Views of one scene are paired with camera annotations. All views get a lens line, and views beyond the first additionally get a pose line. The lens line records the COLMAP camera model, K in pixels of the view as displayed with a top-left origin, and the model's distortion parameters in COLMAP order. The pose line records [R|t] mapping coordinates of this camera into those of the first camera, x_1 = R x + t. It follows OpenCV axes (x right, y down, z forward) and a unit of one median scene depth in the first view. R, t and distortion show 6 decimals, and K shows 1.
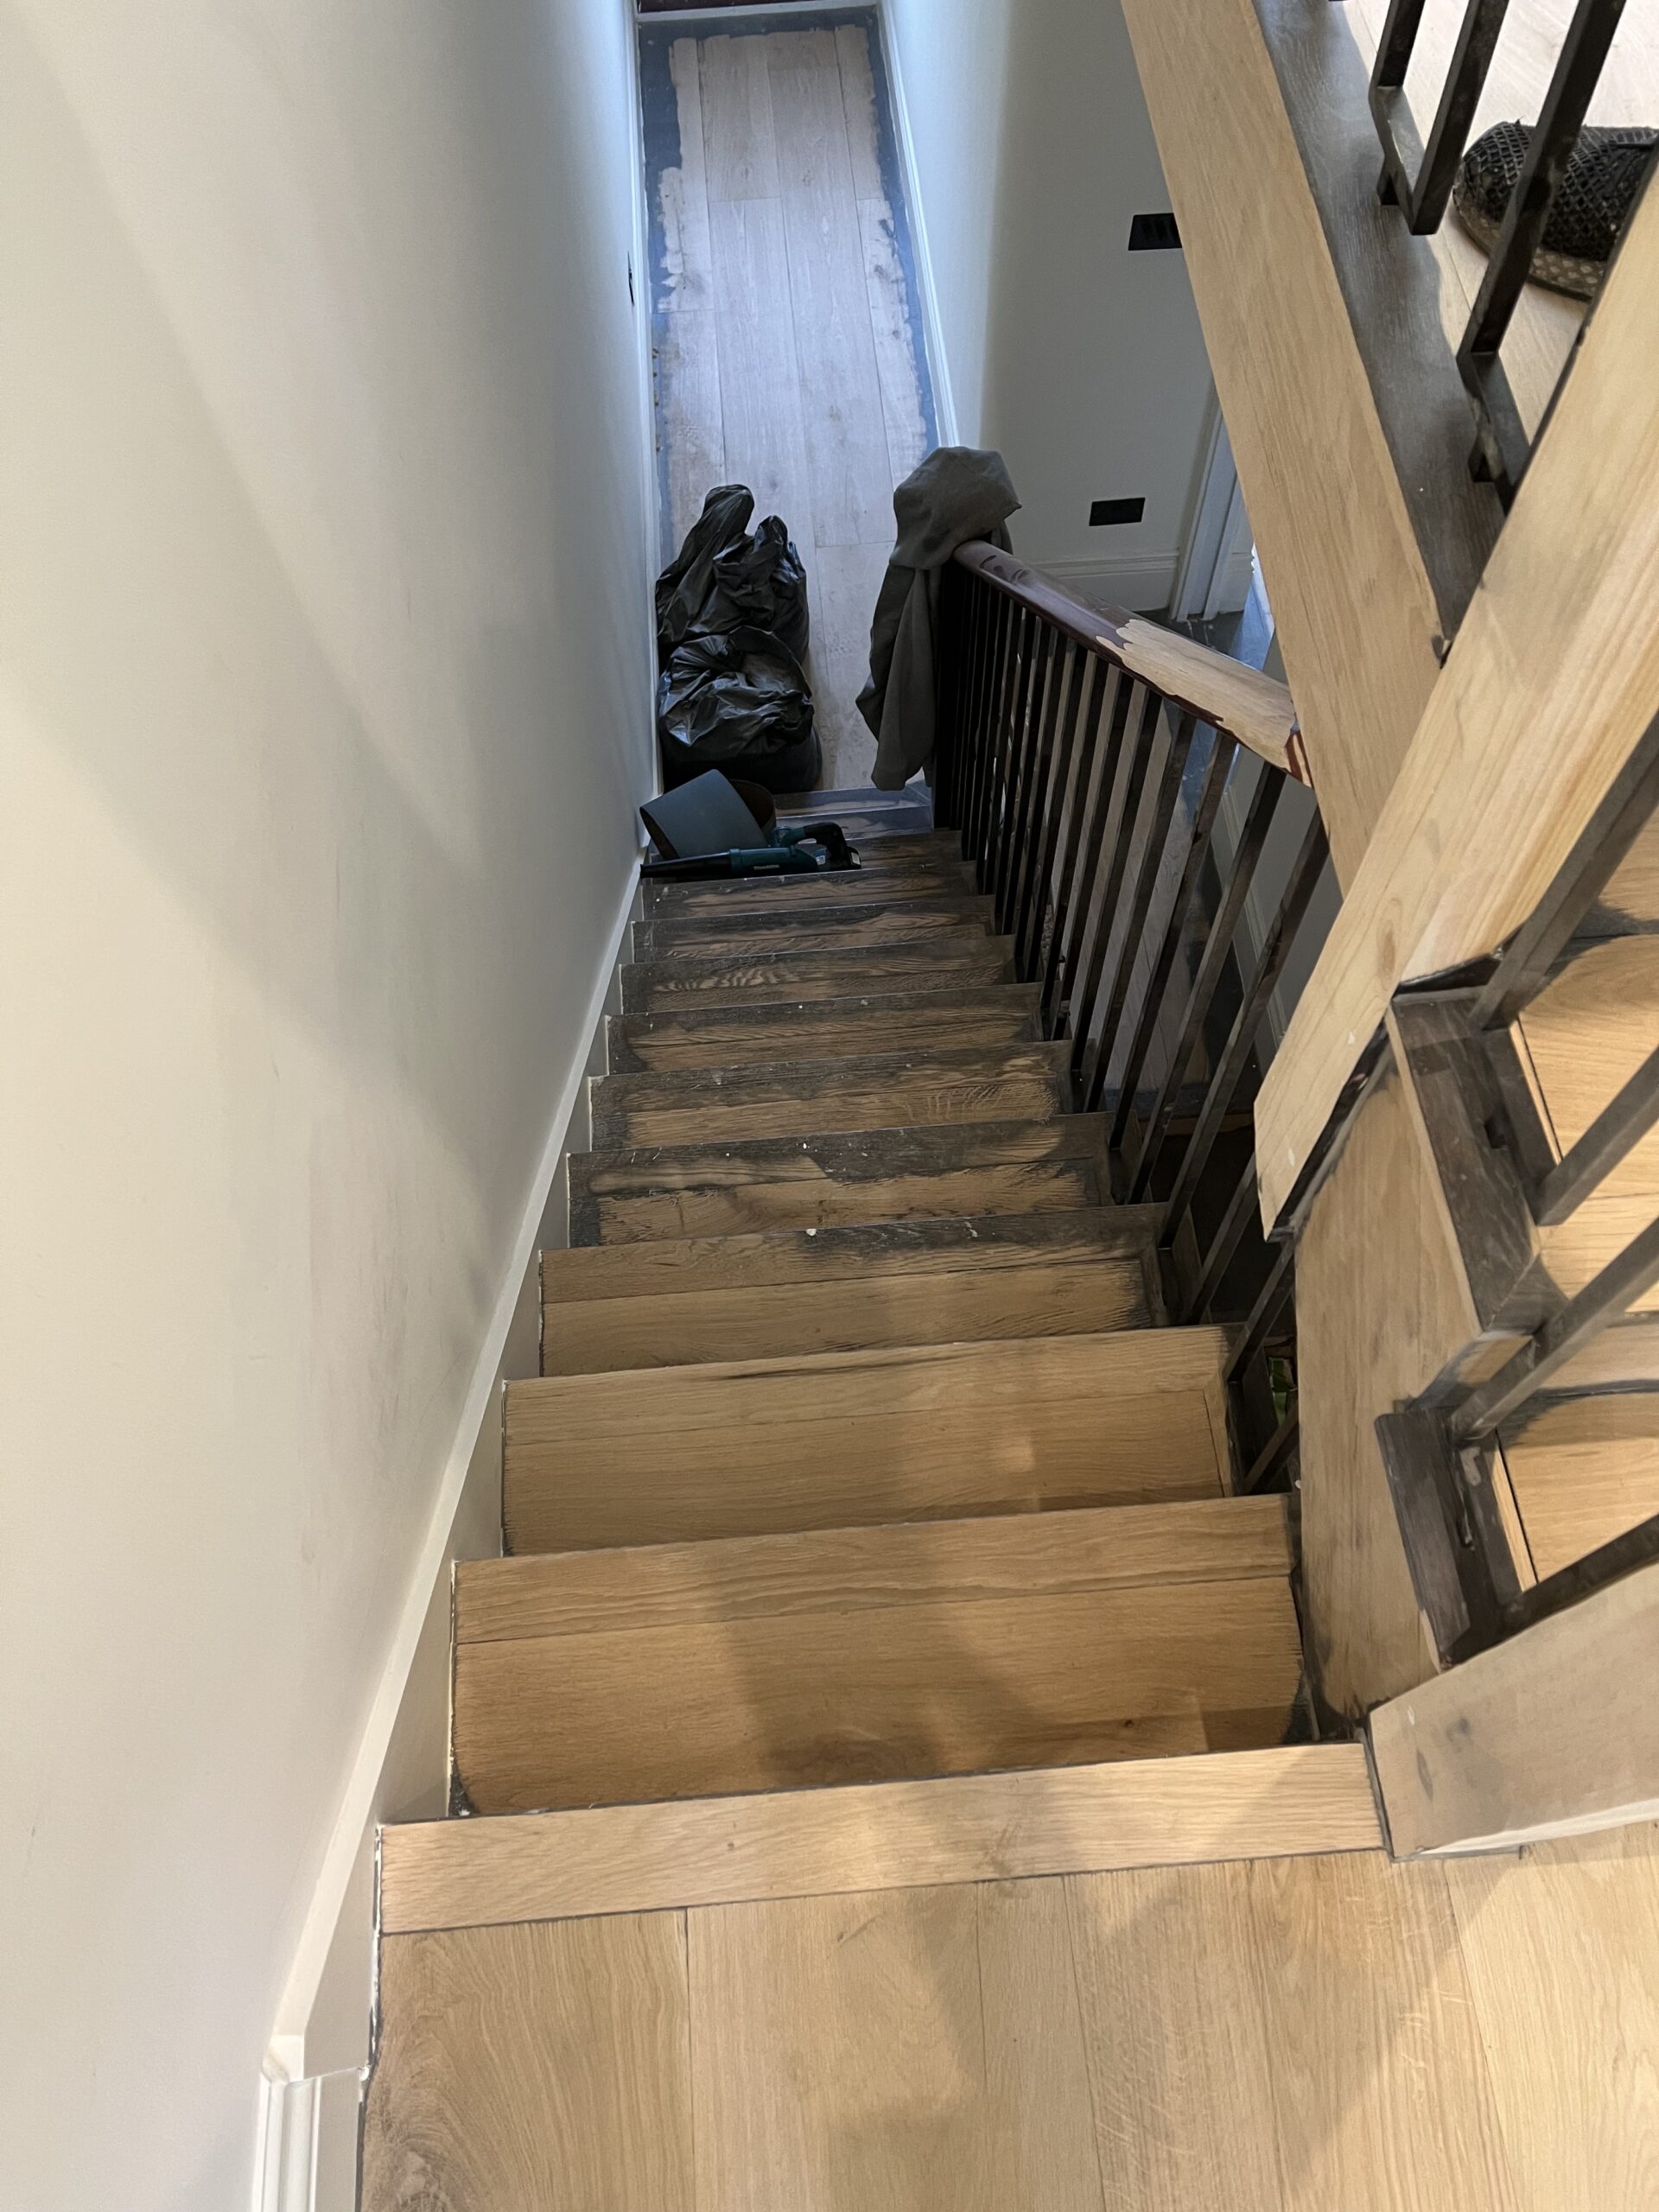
lens RADIAL K [[1679.8, 0, 836.7], [0, 1679.8, 1098.1], [0, 0, 1]] dist [0.004298, -0.028403]
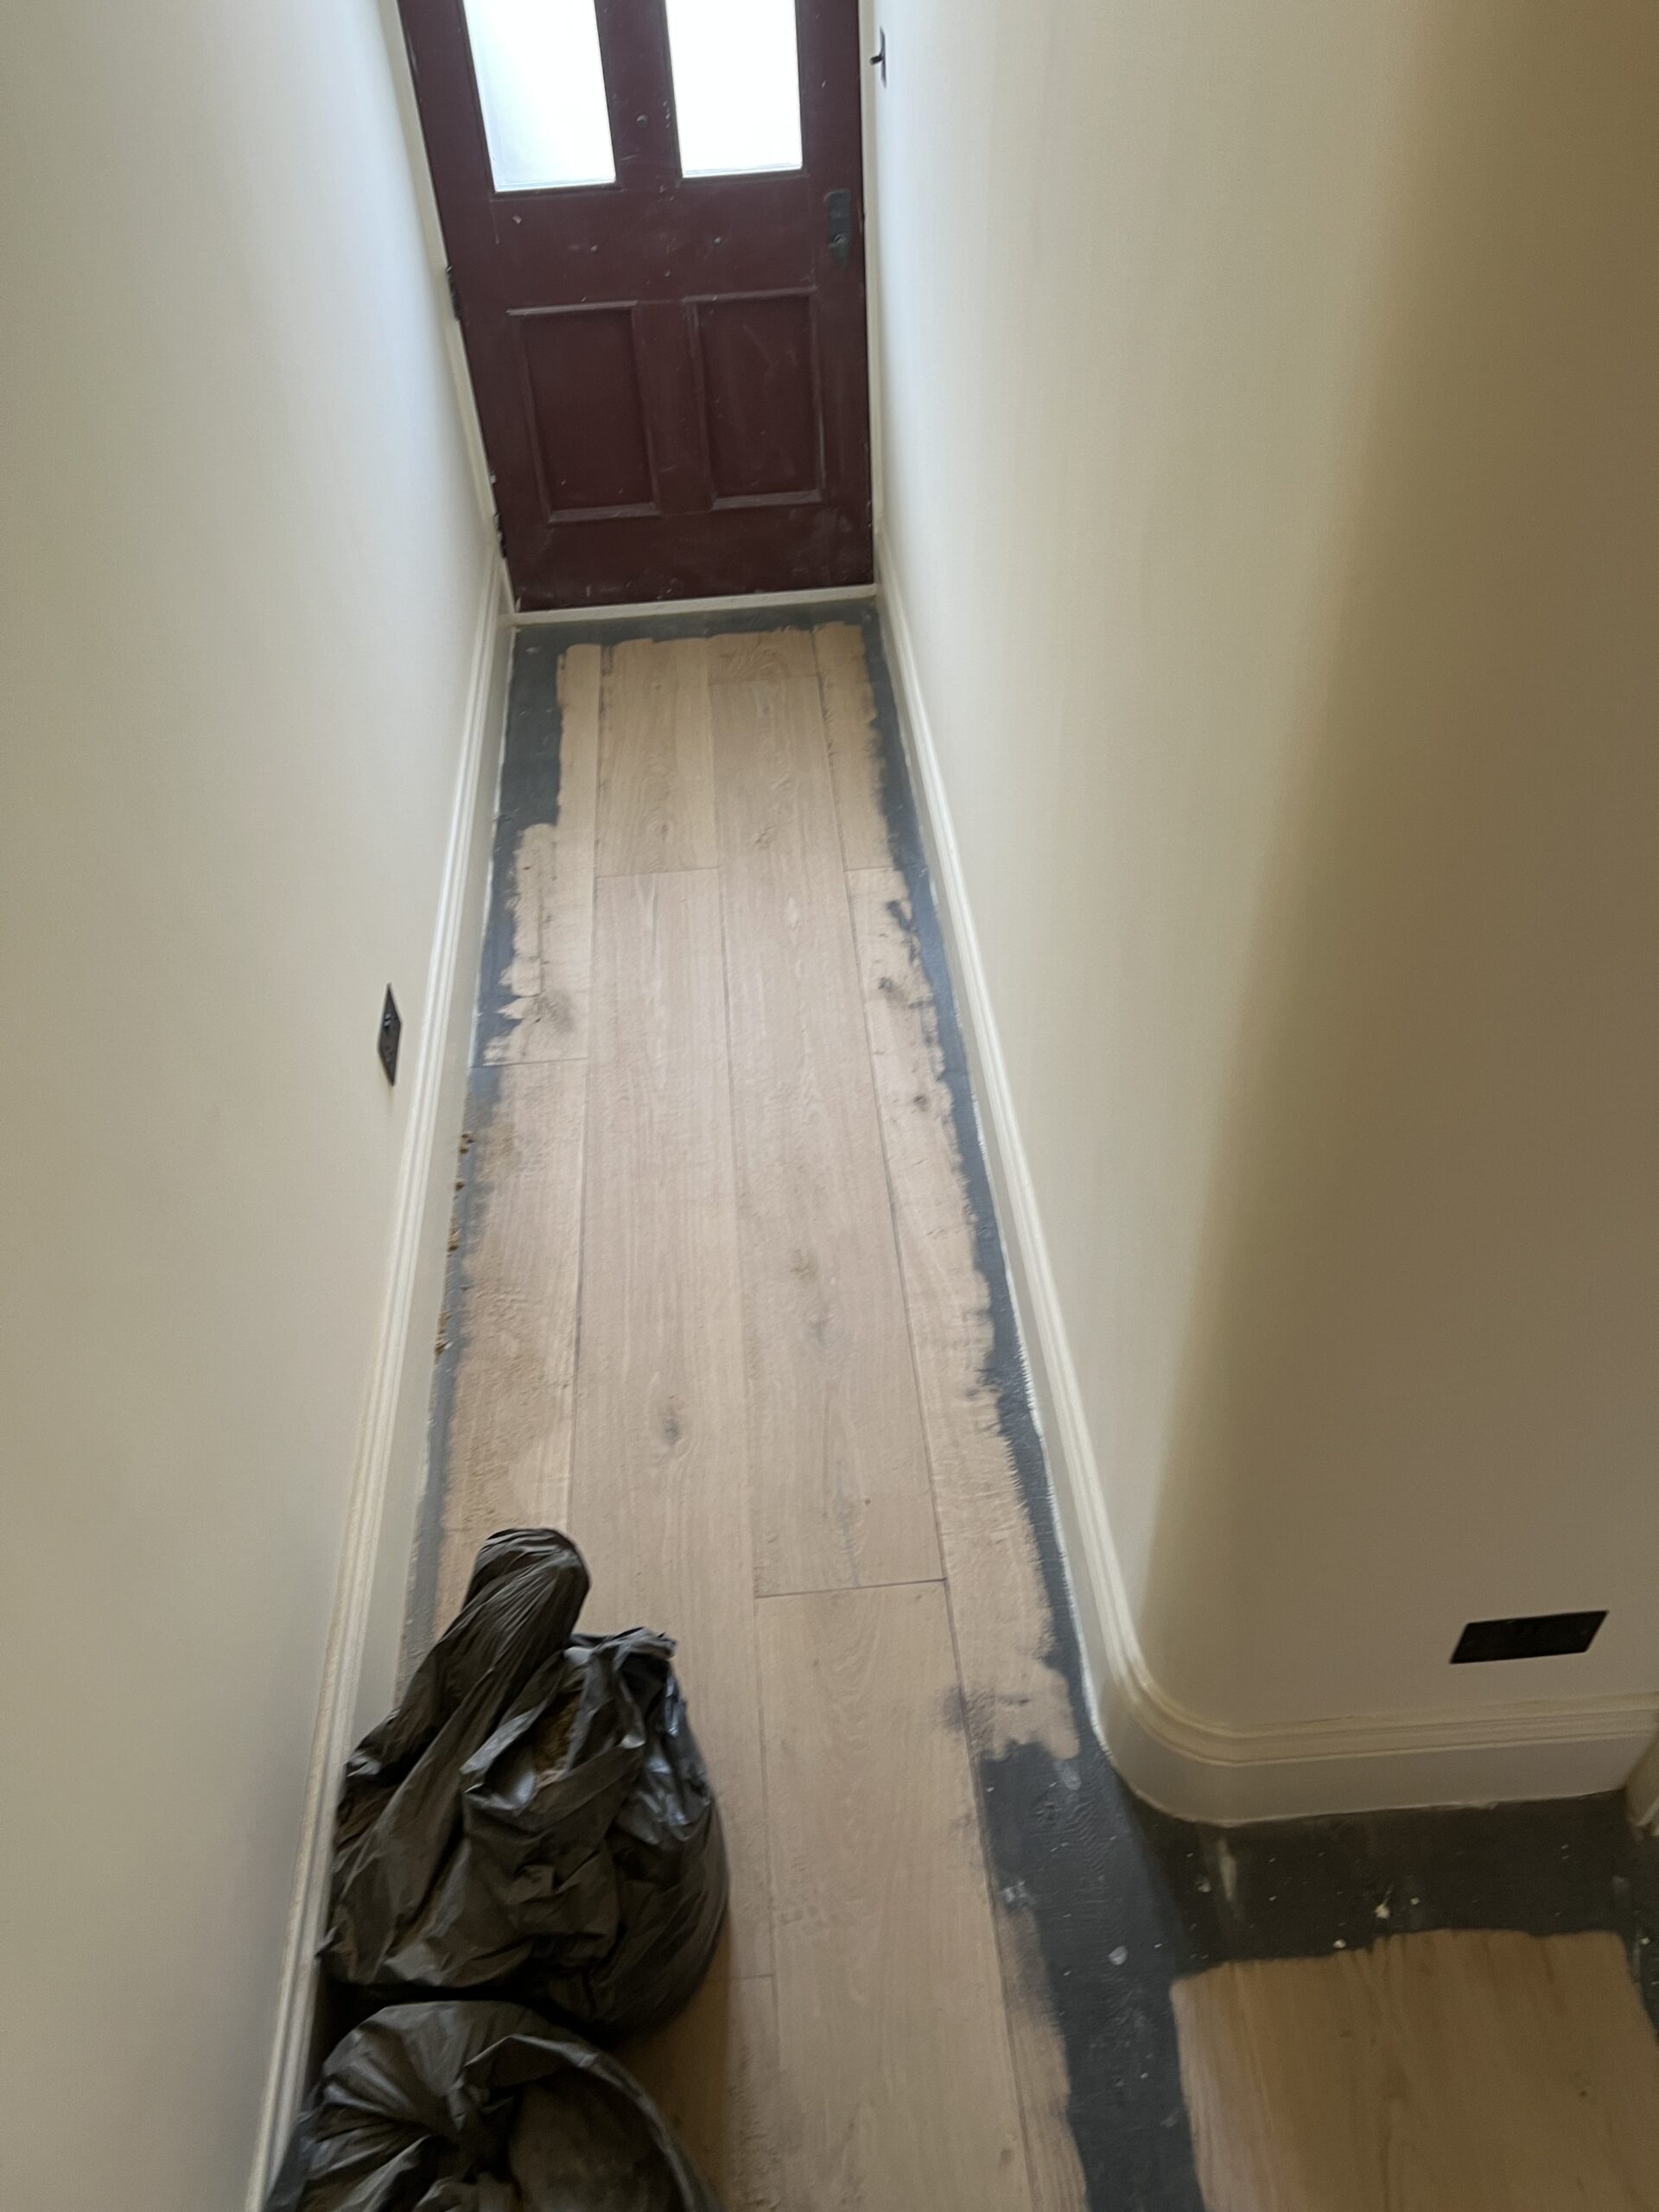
lens RADIAL K [[1679.8, 0, 827.5], [0, 1679.8, 1112.9], [0, 0, 1]] dist [0.004298, -0.028403]
pose [[0.999835, -0.011970, -0.013662, 0.012659], [0.006993, 0.947828, -0.318705, -0.280515], [0.016765, 0.318557, 0.947756, 0.492658]]
